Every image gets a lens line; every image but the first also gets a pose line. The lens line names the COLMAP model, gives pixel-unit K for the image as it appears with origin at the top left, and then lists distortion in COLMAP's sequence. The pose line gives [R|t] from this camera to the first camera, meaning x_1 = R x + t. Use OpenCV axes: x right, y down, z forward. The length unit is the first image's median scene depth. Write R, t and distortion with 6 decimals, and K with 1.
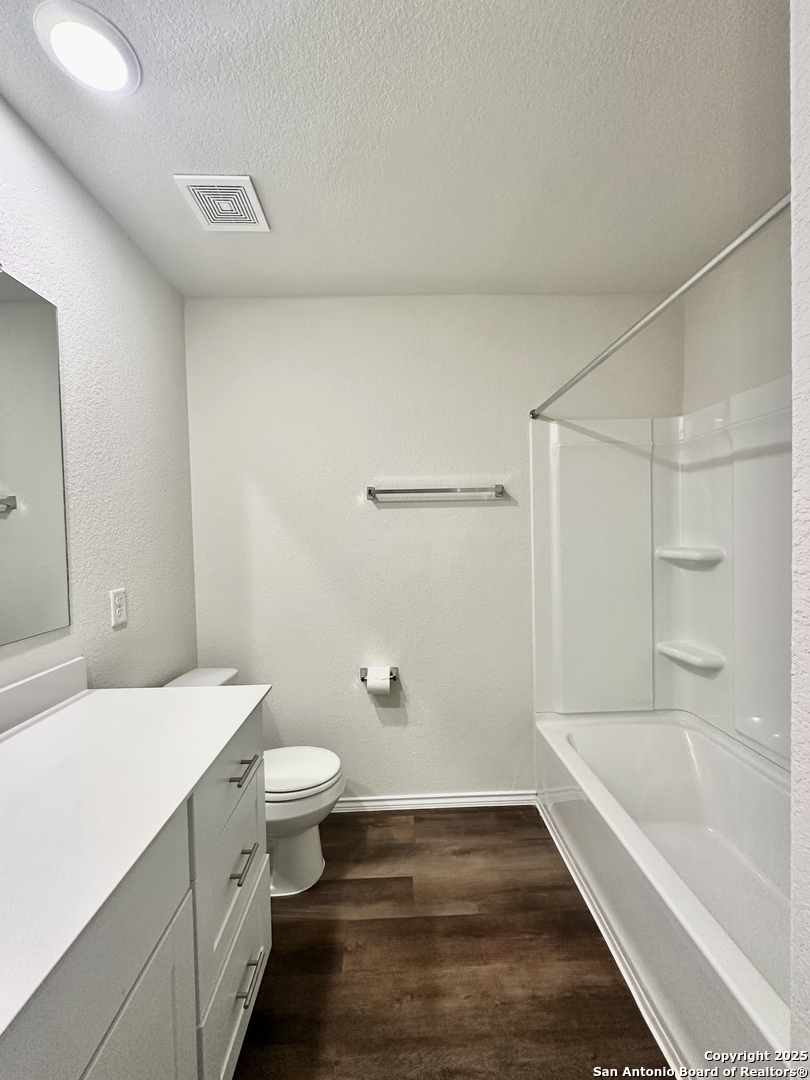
lens RADIAL K [[432.3, 0, 409.3], [0, 432.3, 540.0], [0, 0, 1]] dist [-0.001891, 0.000789]
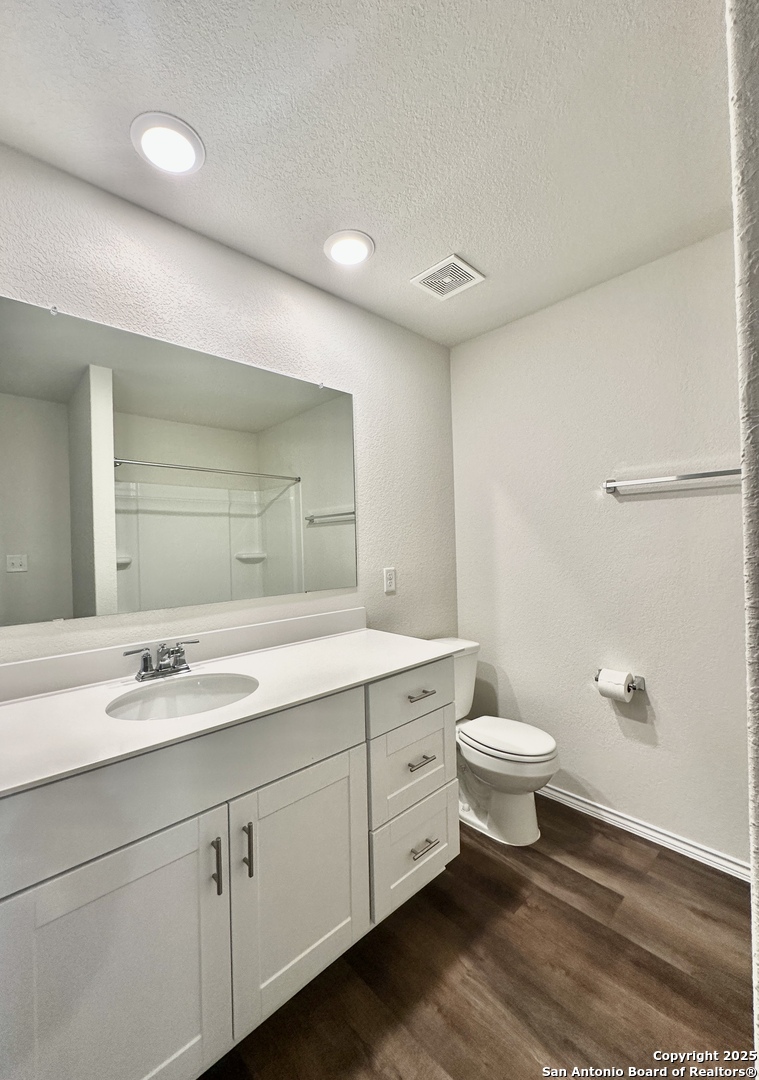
lens RADIAL K [[451.7, 0, 371.4], [0, 451.7, 539.7], [0, 0, 1]] dist [0.001876, 0.001187]
pose [[0.650595, 0.000518, -0.759425, 0.424142], [-0.007933, 0.999950, -0.006114, 0.024485], [0.759384, 0.010002, 0.650566, -0.056919]]
